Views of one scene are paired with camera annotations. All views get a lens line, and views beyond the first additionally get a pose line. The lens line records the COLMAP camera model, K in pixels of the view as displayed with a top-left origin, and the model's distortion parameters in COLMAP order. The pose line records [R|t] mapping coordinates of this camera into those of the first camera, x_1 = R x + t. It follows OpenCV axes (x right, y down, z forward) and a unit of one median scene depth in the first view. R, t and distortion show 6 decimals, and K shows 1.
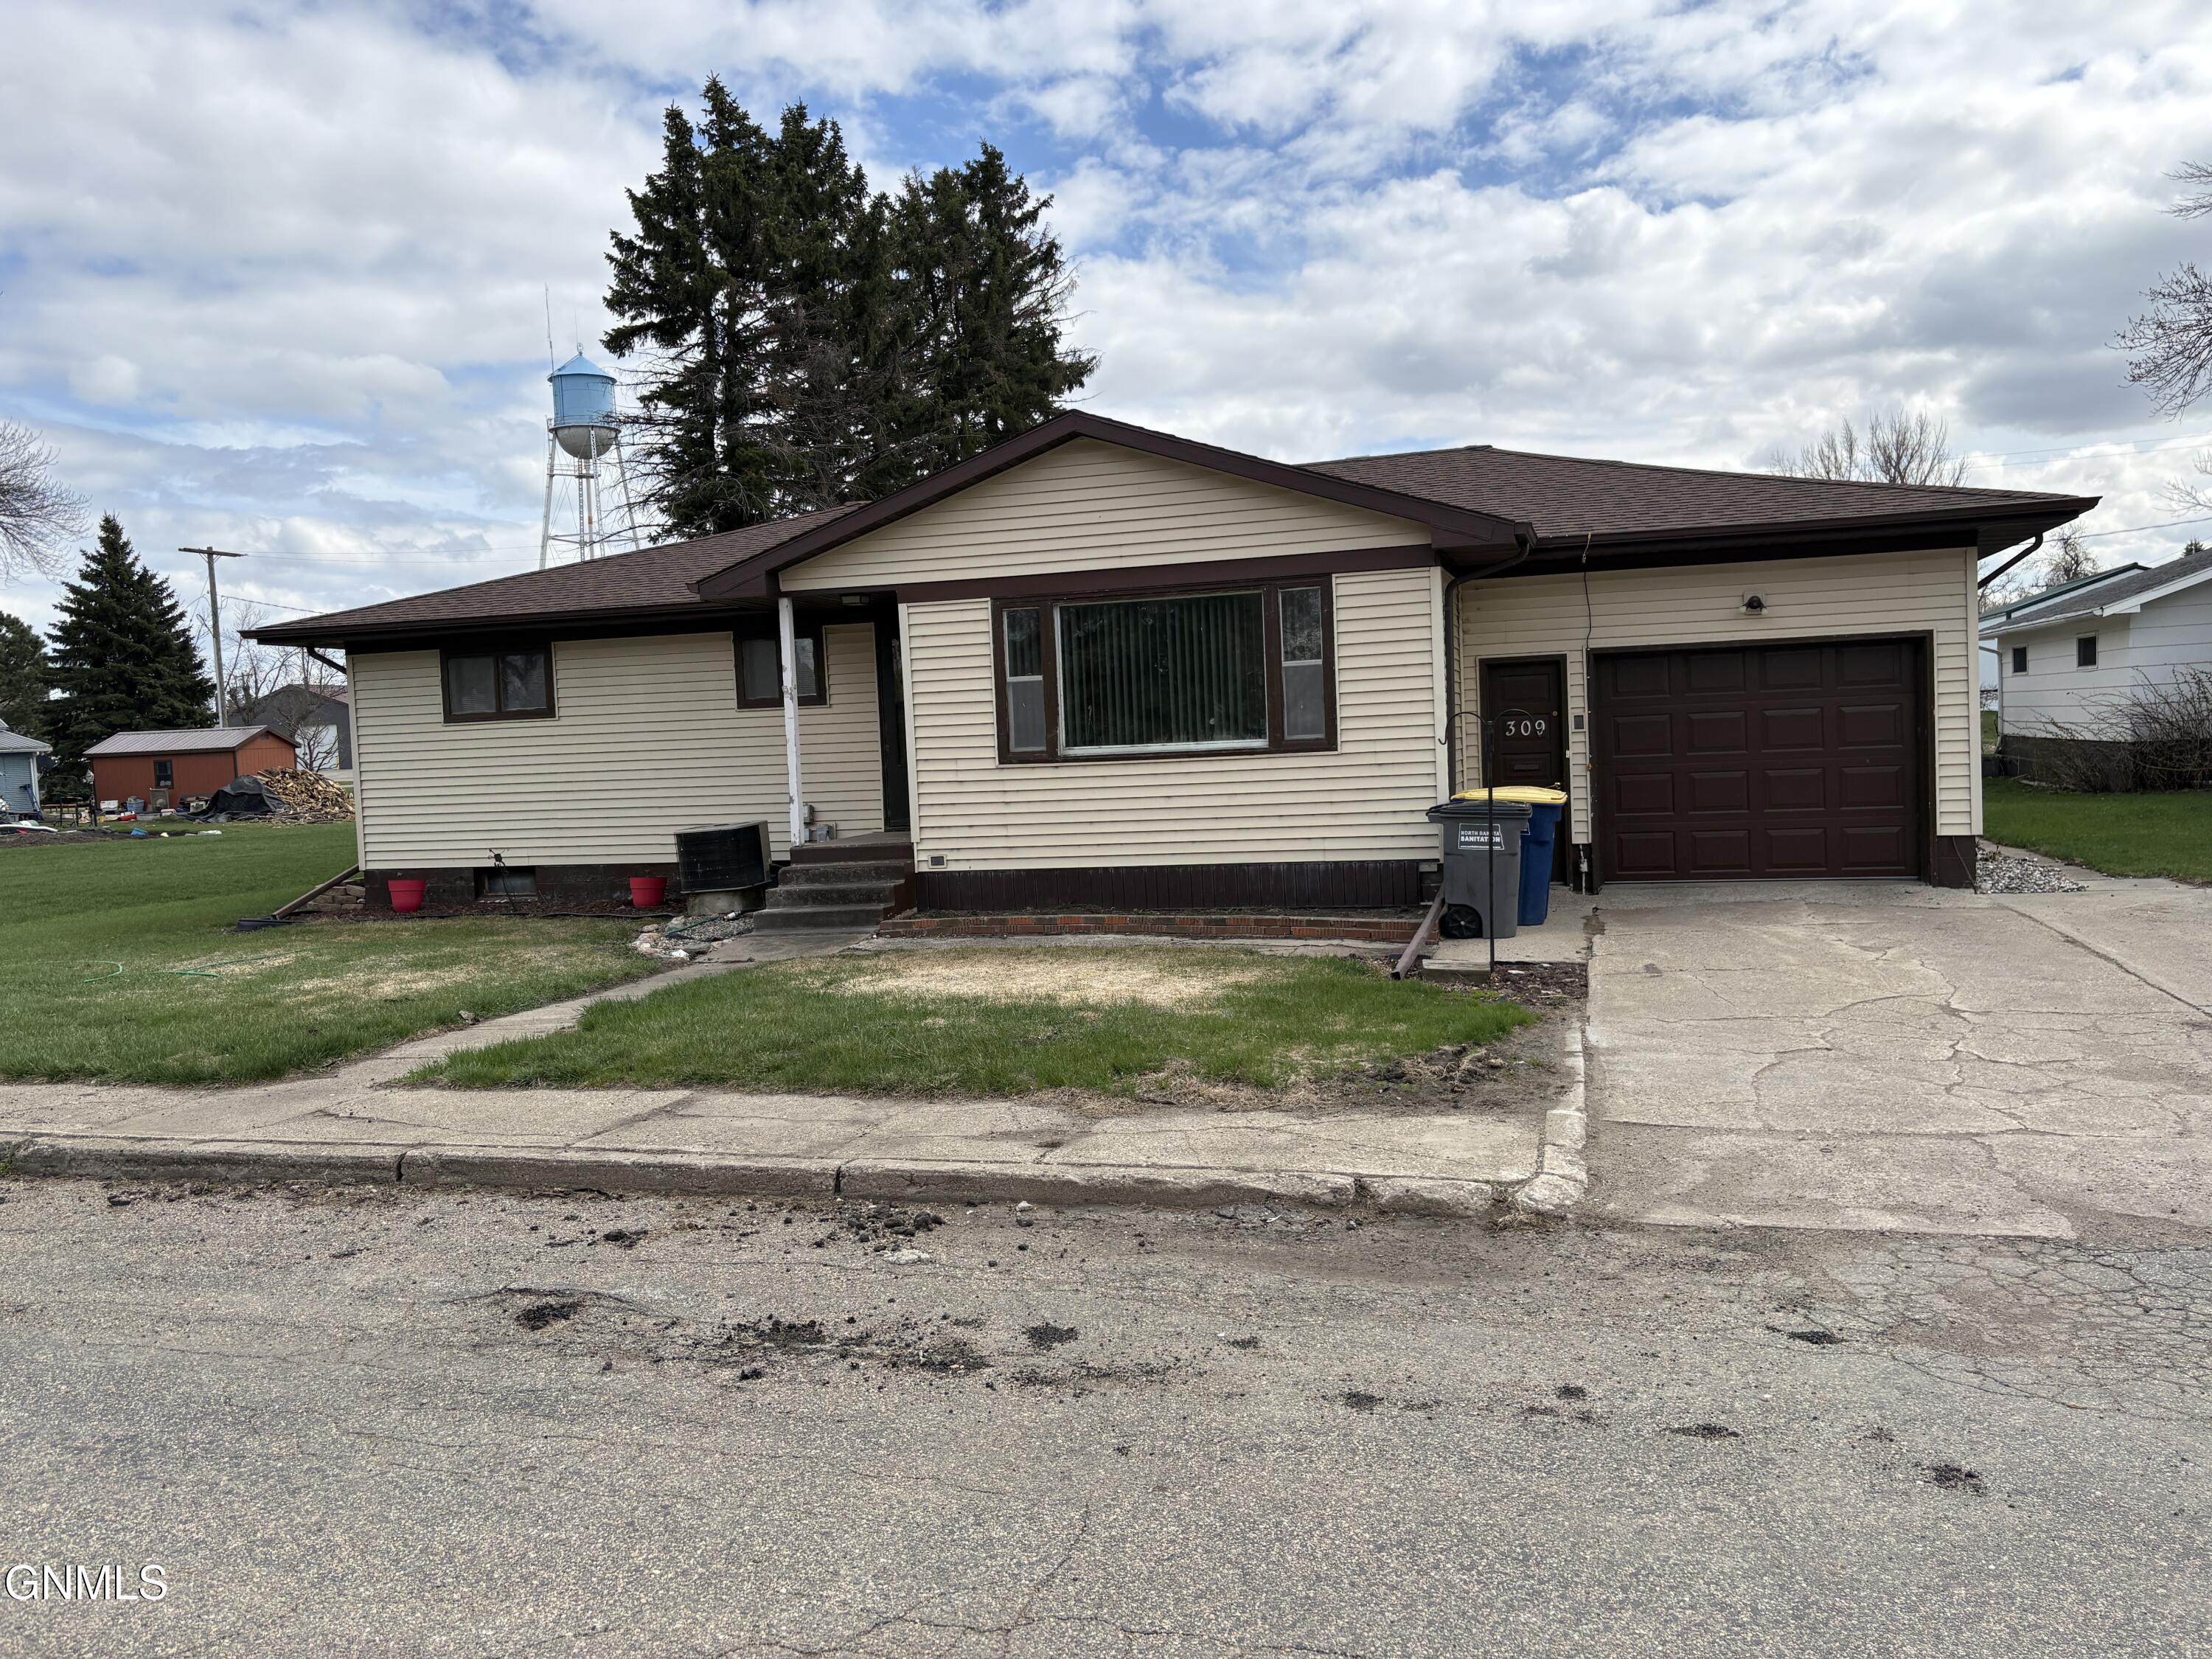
lens RADIAL K [[1699.5, 0, 1106.0], [0, 1699.5, 829.5], [0, 0, 1]] dist [0.062108, 0.004729]
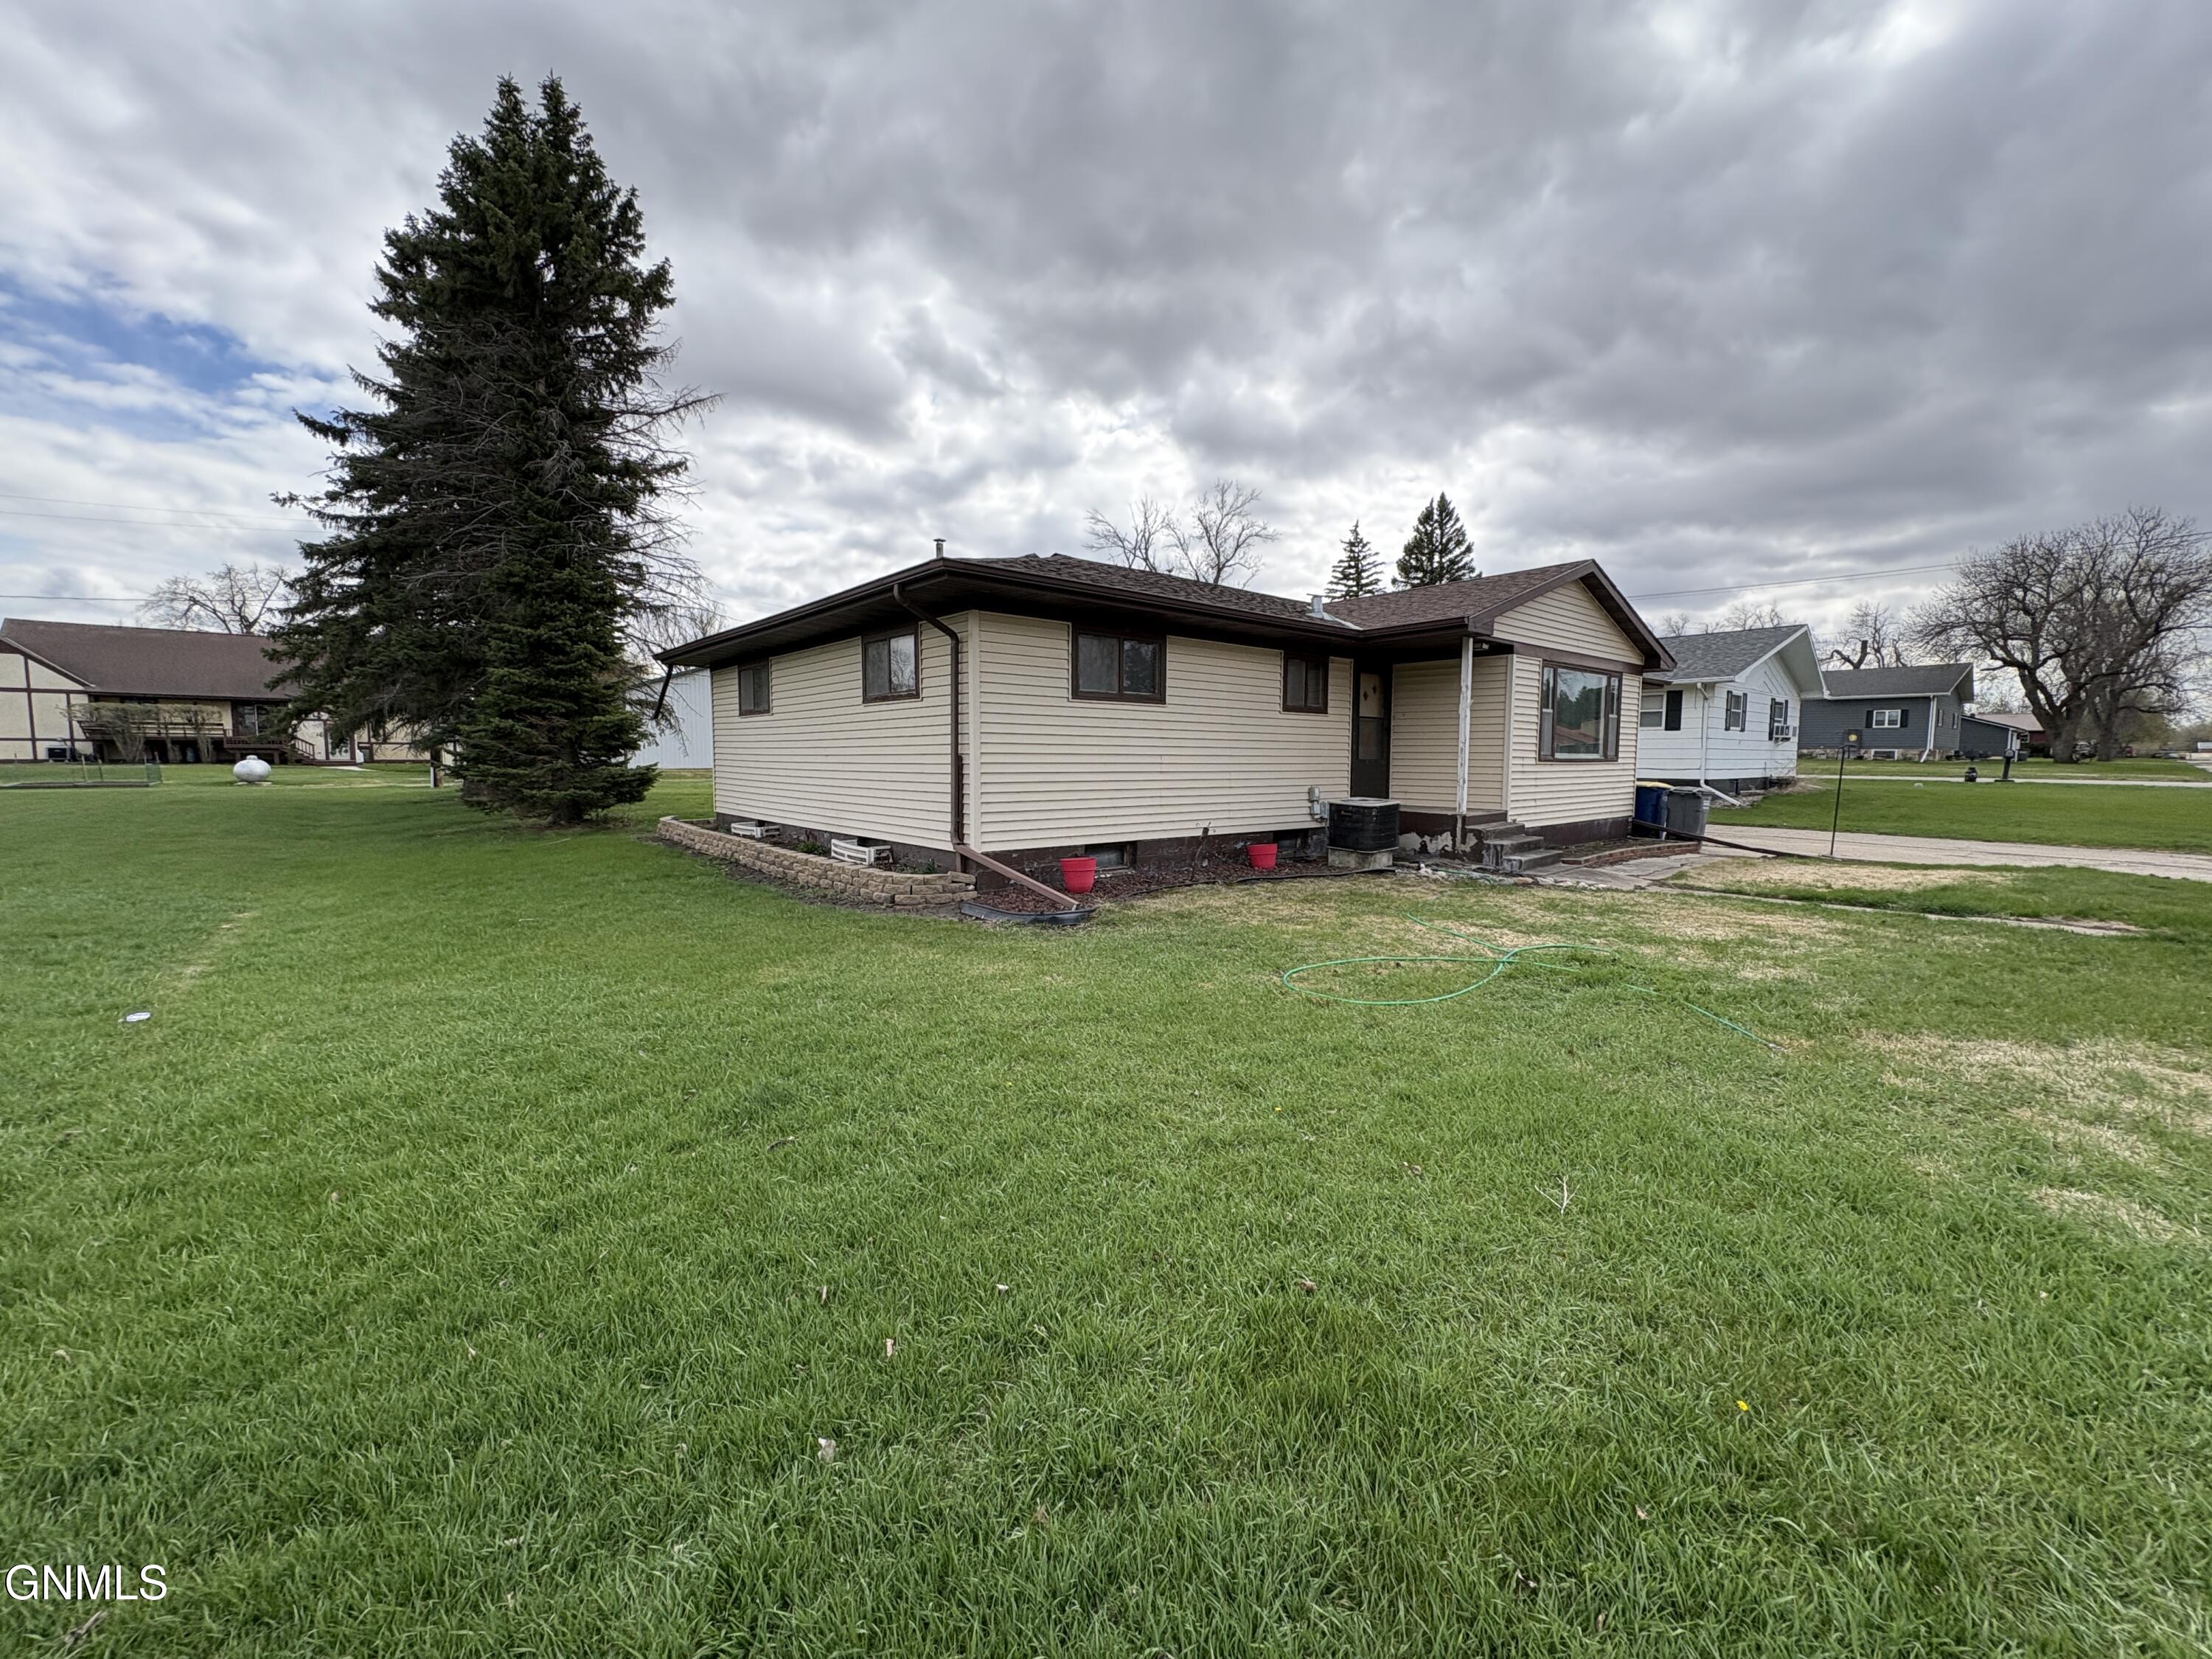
lens RADIAL K [[892.0, 0, 1117.0], [0, 892.0, 840.4], [0, 0, 1]] dist [0.001913, -0.005325]
pose [[0.533595, -0.031926, 0.845138, -1.350810], [0.014828, 0.999487, 0.028396, 0.009379], [-0.845610, -0.002620, 0.533794, 1.168159]]
